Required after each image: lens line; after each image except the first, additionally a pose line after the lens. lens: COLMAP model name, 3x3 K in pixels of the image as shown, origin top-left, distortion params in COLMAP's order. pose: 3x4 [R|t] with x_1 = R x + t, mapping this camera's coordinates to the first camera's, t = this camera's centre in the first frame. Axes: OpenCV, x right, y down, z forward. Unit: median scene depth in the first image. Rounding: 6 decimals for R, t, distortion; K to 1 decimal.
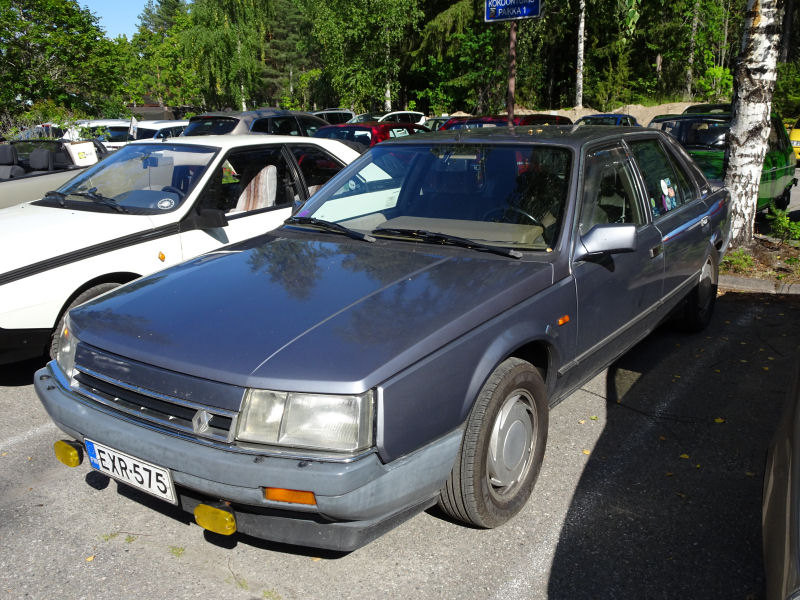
lens RADIAL K [[742.0, 0, 403.0], [0, 742.0, 304.4], [0, 0, 1]] dist [0.046855, 0.000000]
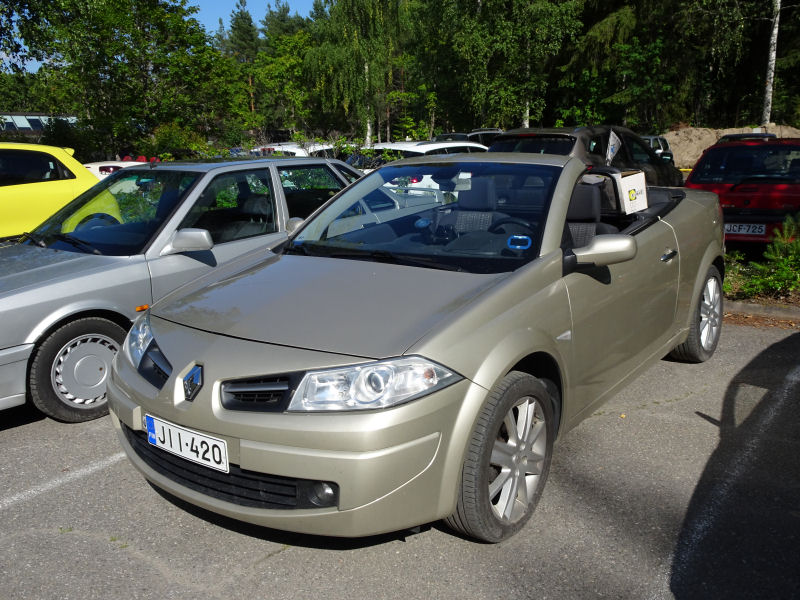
lens RADIAL K [[742.0, 0, 398.3], [0, 742.0, 299.6], [0, 0, 1]] dist [0.046855, 0.000000]
pose [[0.998383, 0.007299, -0.056366, -0.134550], [-0.009284, 0.999343, -0.035031, -0.022019], [0.056073, 0.035498, 0.997795, 0.095192]]
